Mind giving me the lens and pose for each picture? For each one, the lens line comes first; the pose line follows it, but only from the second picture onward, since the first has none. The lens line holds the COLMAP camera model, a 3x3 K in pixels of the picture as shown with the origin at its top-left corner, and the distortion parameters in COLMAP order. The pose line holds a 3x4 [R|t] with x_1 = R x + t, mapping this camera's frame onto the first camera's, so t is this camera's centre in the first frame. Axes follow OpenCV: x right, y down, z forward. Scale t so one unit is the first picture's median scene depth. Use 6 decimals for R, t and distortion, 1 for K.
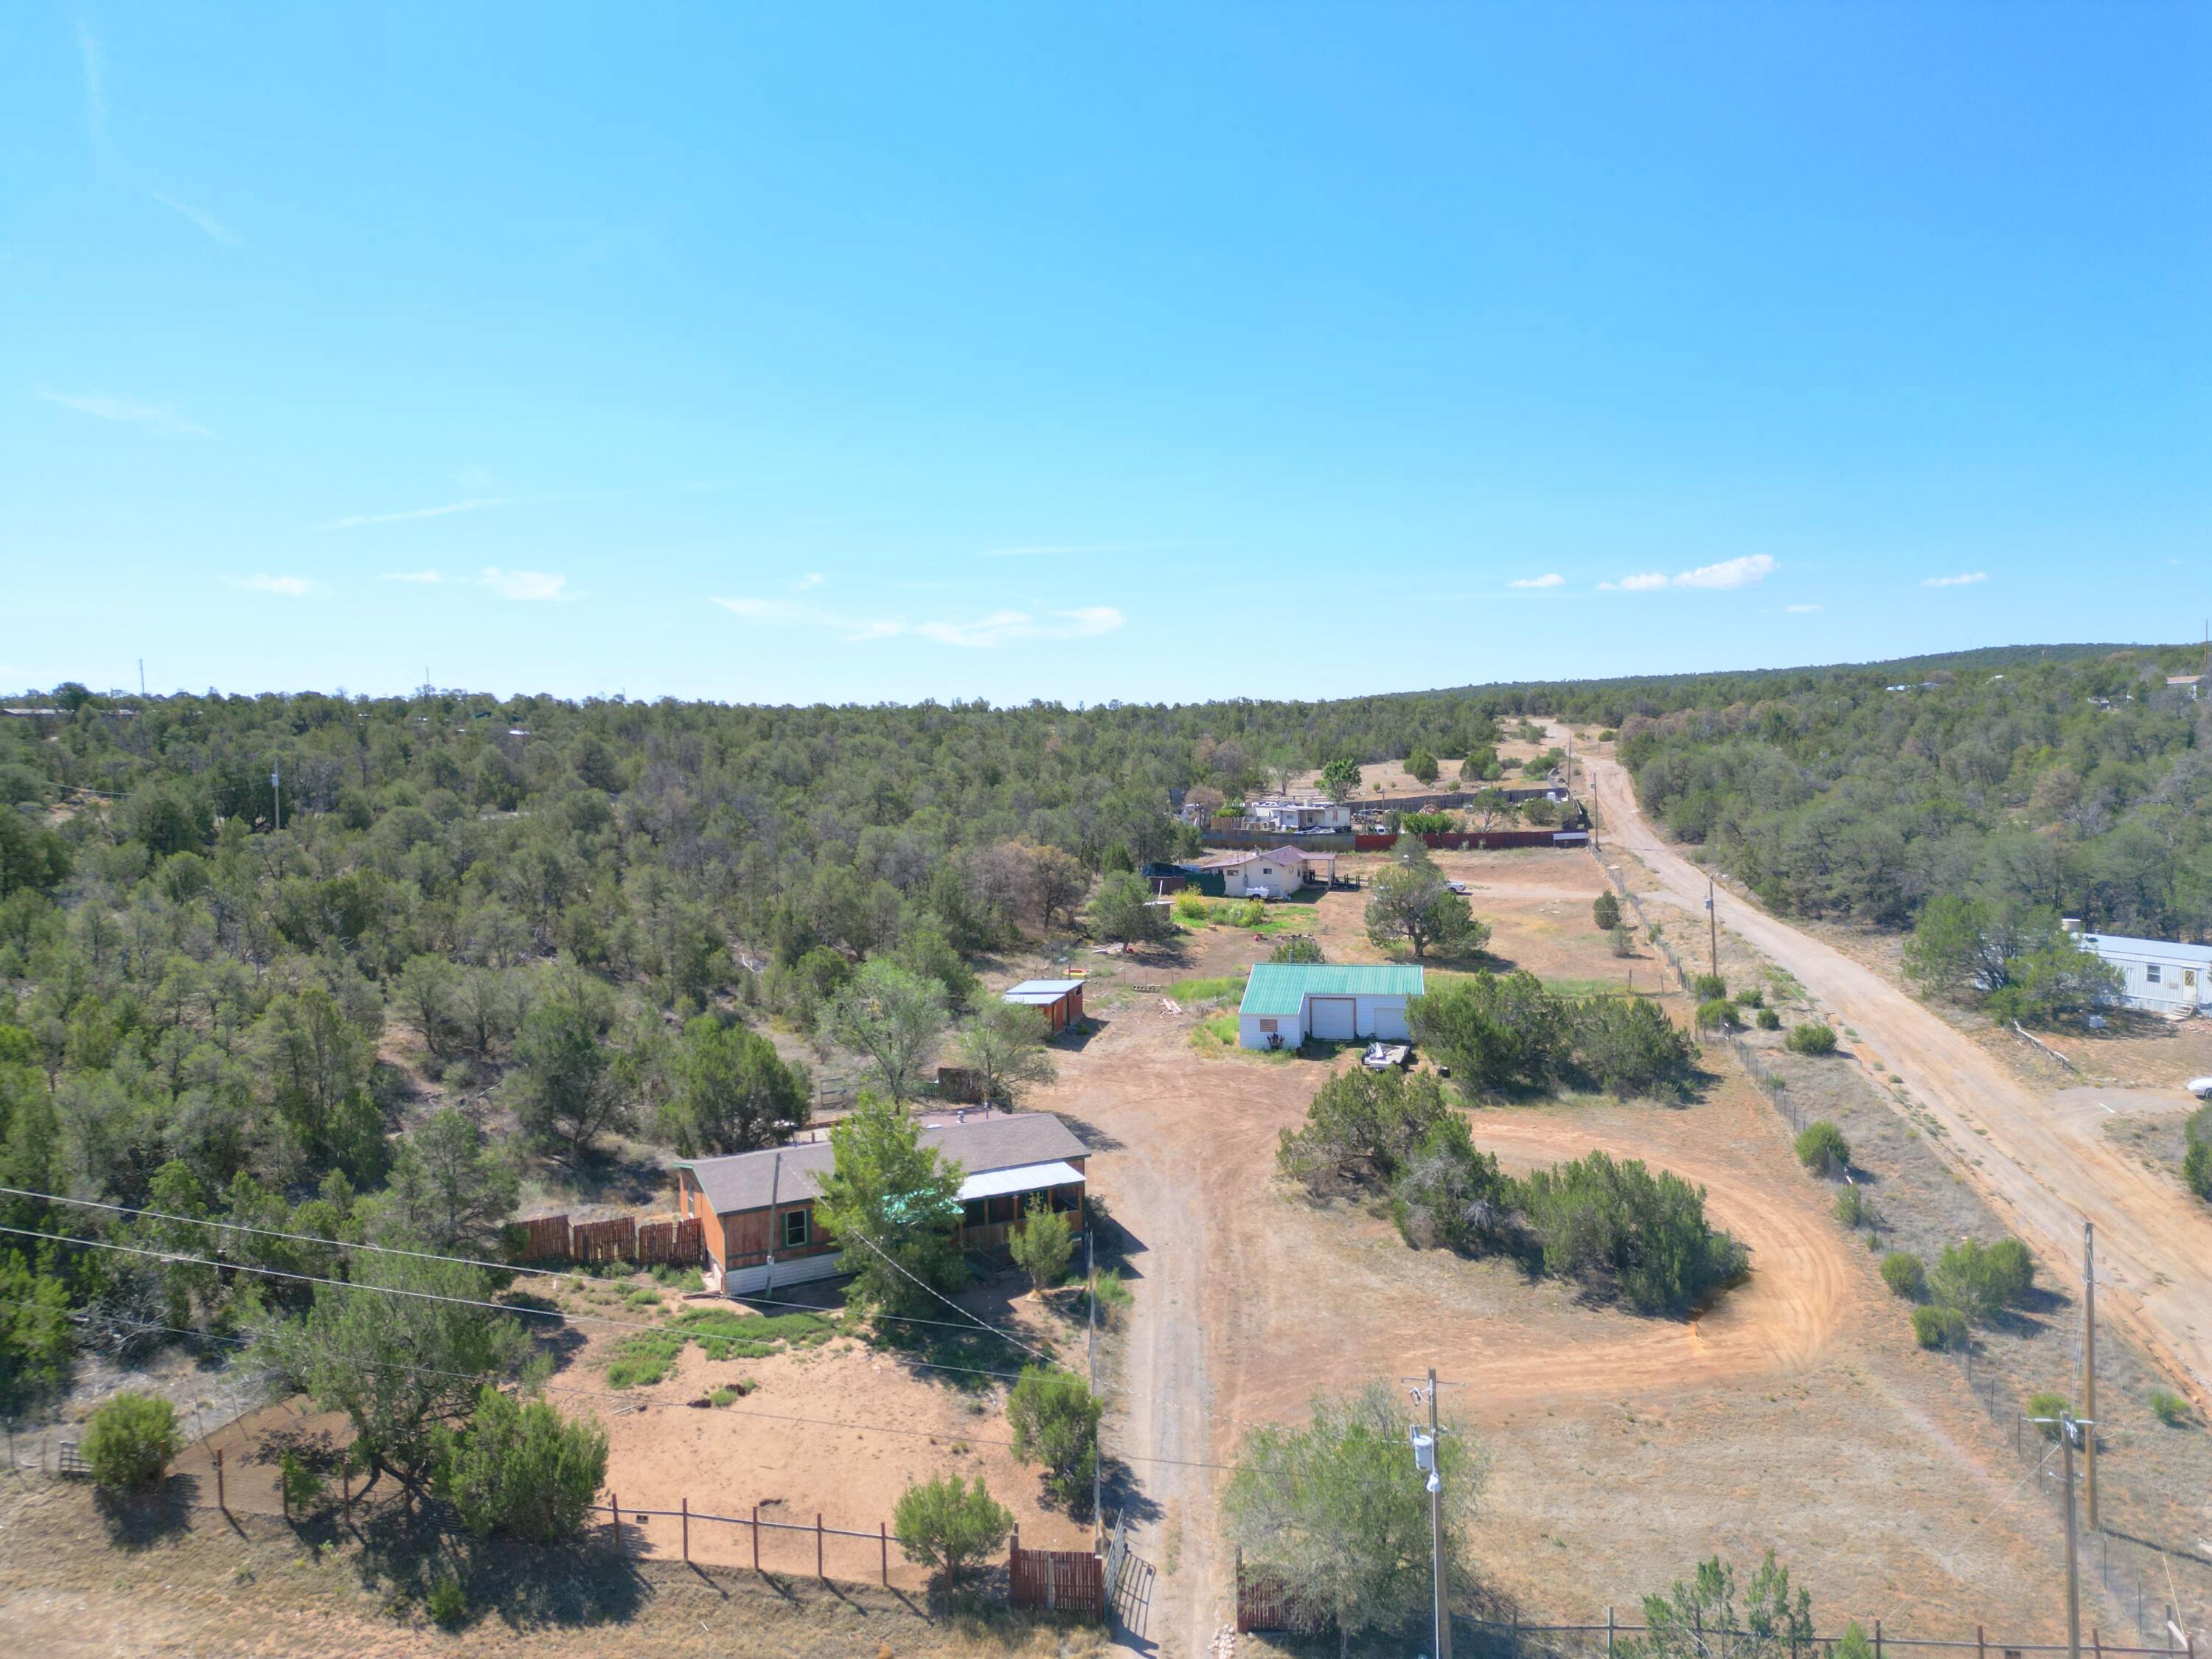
lens RADIAL K [[1551.3, 0, 1111.5], [0, 1551.3, 831.5], [0, 0, 1]] dist [0.076455, -0.074120]
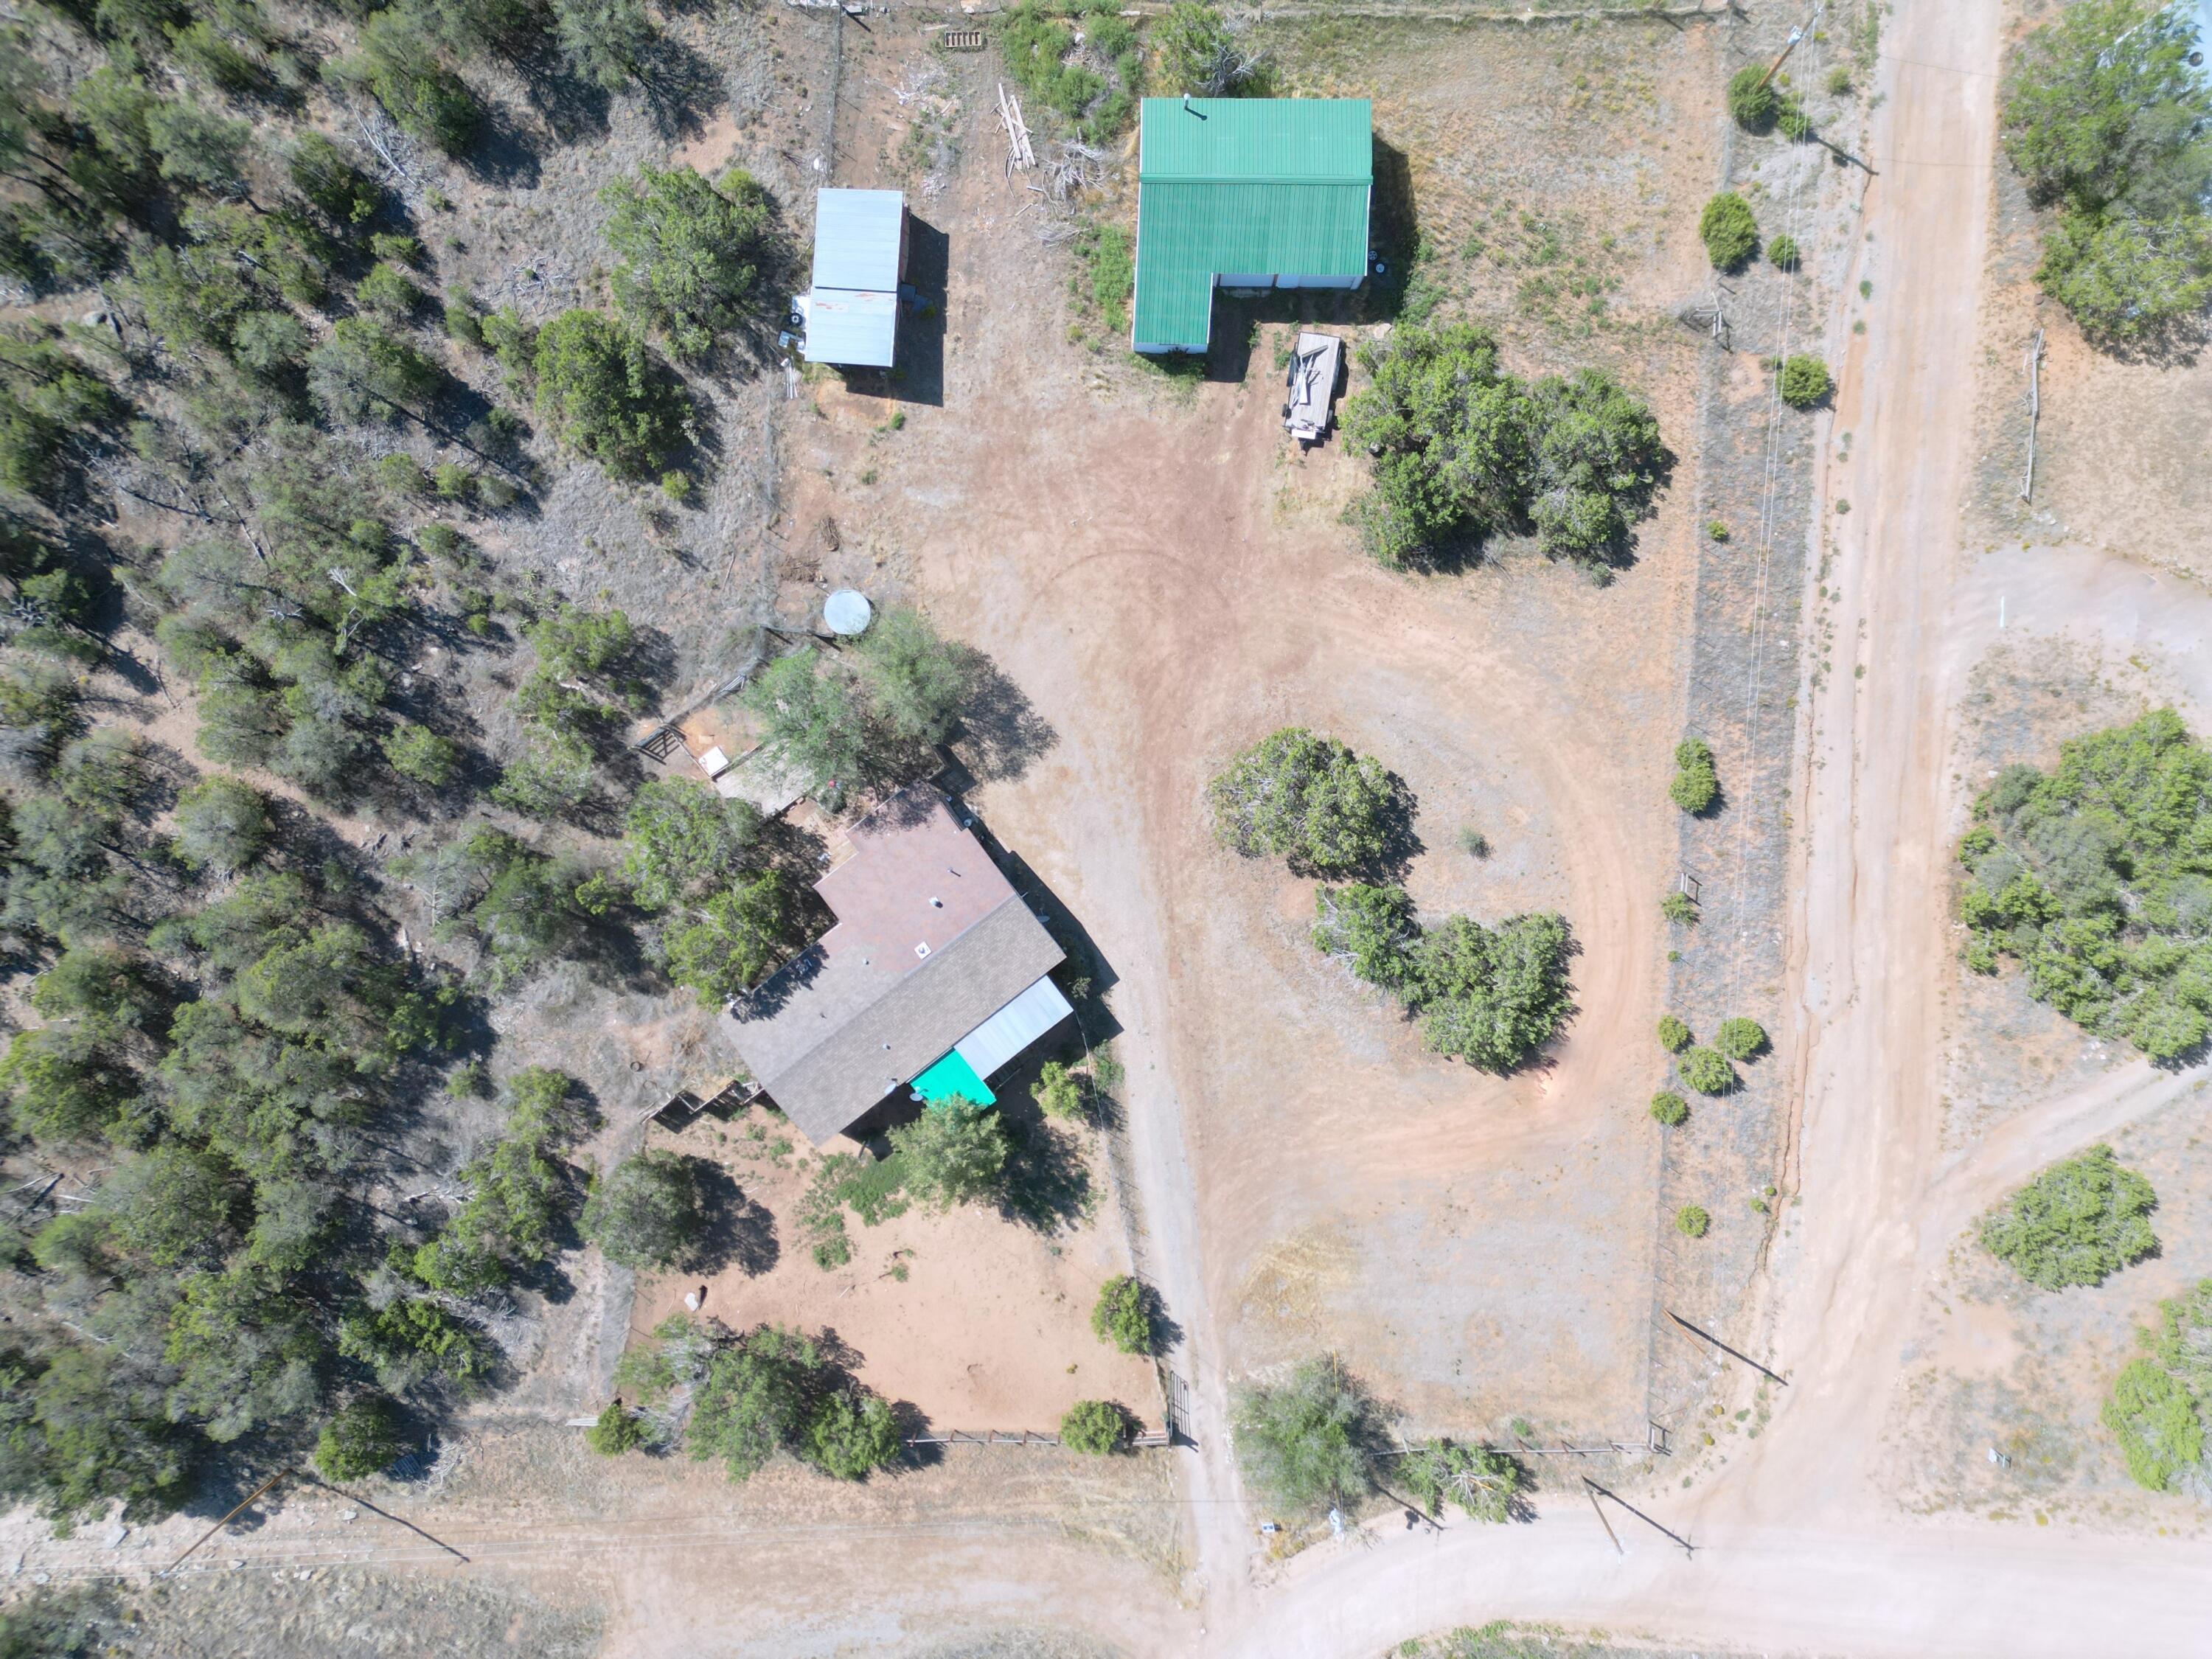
lens RADIAL K [[1551.3, 0, 1111.5], [0, 1551.3, 831.5], [0, 0, 1]] dist [0.076455, -0.074120]
pose [[0.983925, -0.178452, -0.006886, 0.029655], [0.012053, 0.027886, 0.999538, -0.626718], [-0.178177, -0.983553, 0.029588, 0.679026]]
